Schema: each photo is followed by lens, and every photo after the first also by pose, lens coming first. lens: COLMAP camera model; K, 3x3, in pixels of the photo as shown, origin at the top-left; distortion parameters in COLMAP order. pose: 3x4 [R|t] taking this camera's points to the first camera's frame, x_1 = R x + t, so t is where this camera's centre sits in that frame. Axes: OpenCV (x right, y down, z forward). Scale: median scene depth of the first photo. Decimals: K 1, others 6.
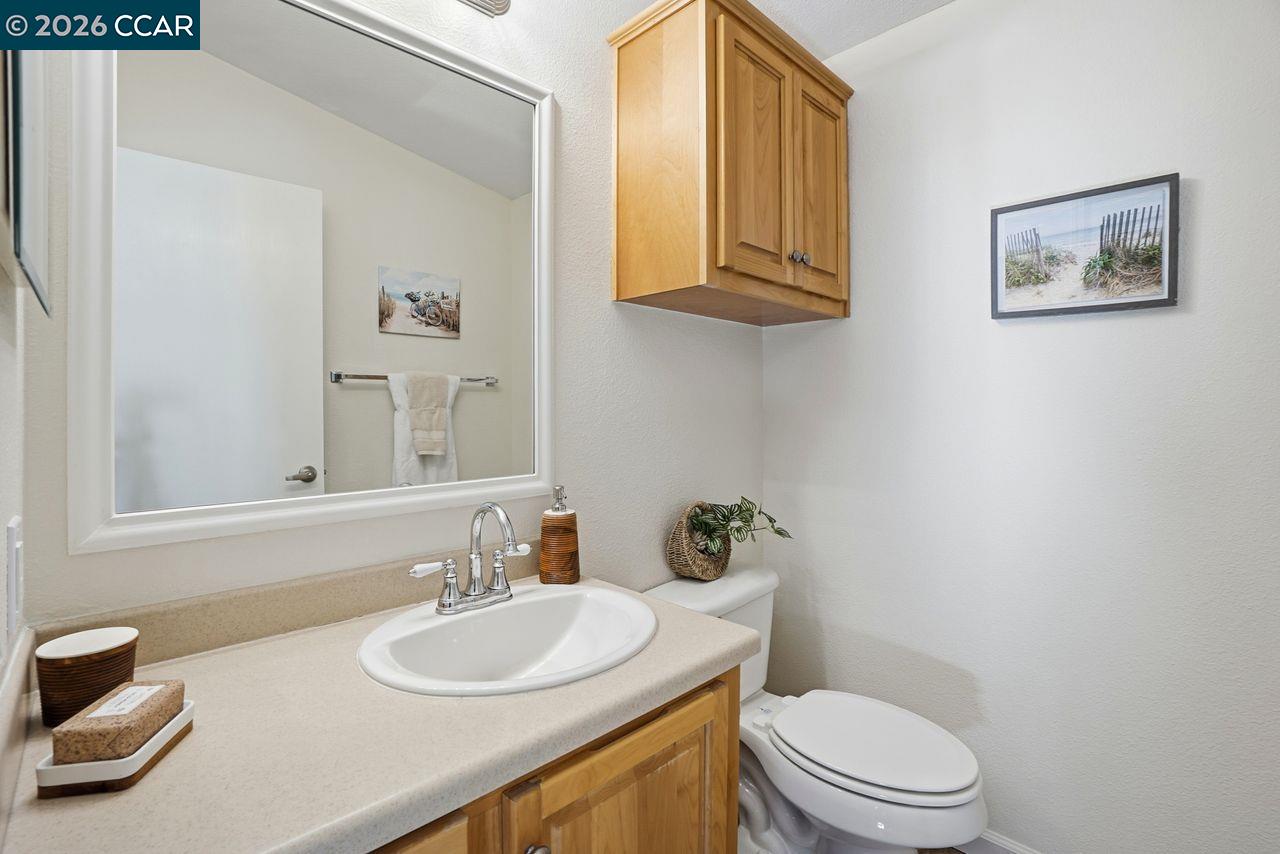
lens RADIAL K [[594.8, 0, 647.0], [0, 594.8, 400.8], [0, 0, 1]] dist [-0.035338, 0.008208]
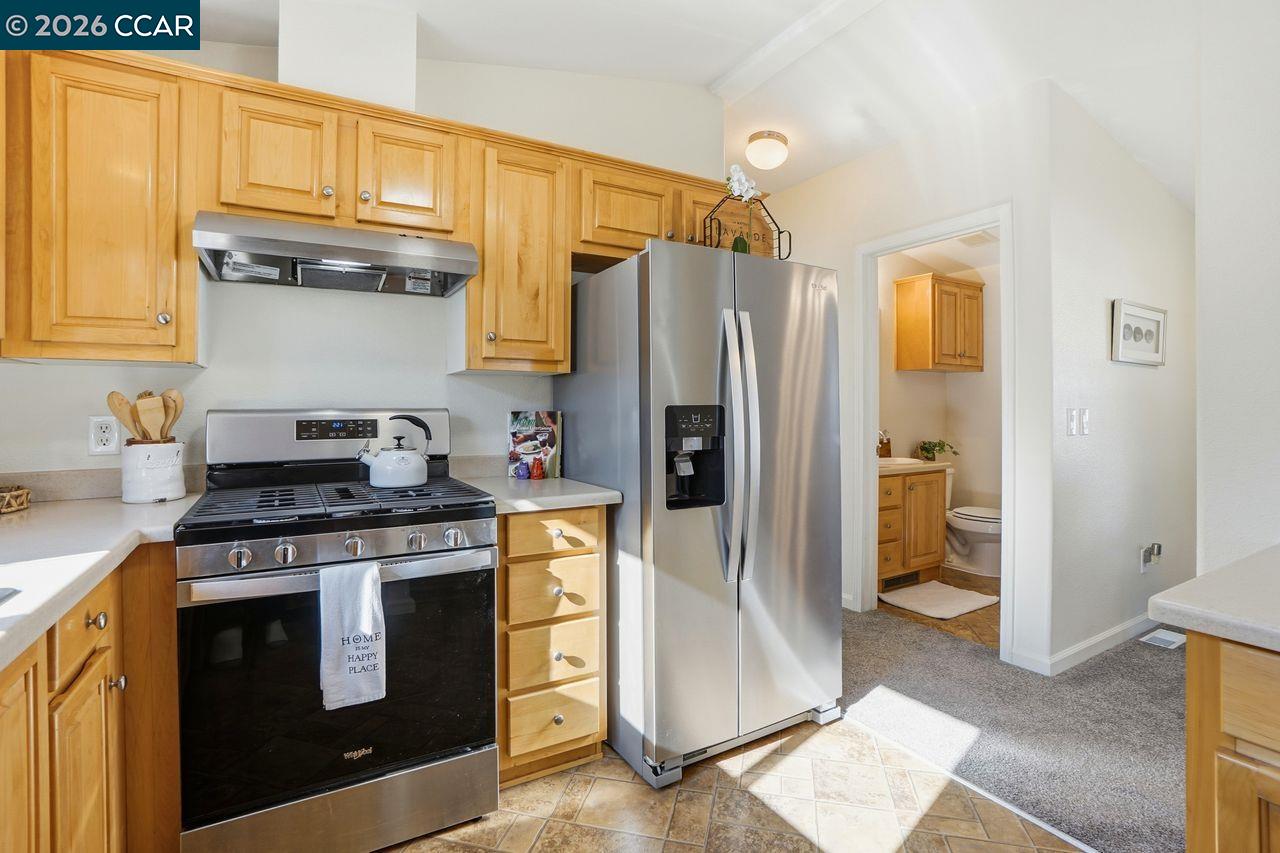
lens RADIAL K [[594.8, 0, 657.2], [0, 594.8, 400.5], [0, 0, 1]] dist [-0.035338, 0.008208]
pose [[0.972580, 0.002658, -0.232555, -0.500797], [-0.003191, 0.999993, -0.001918, -0.006208], [0.232548, 0.002608, 0.972581, -2.053343]]
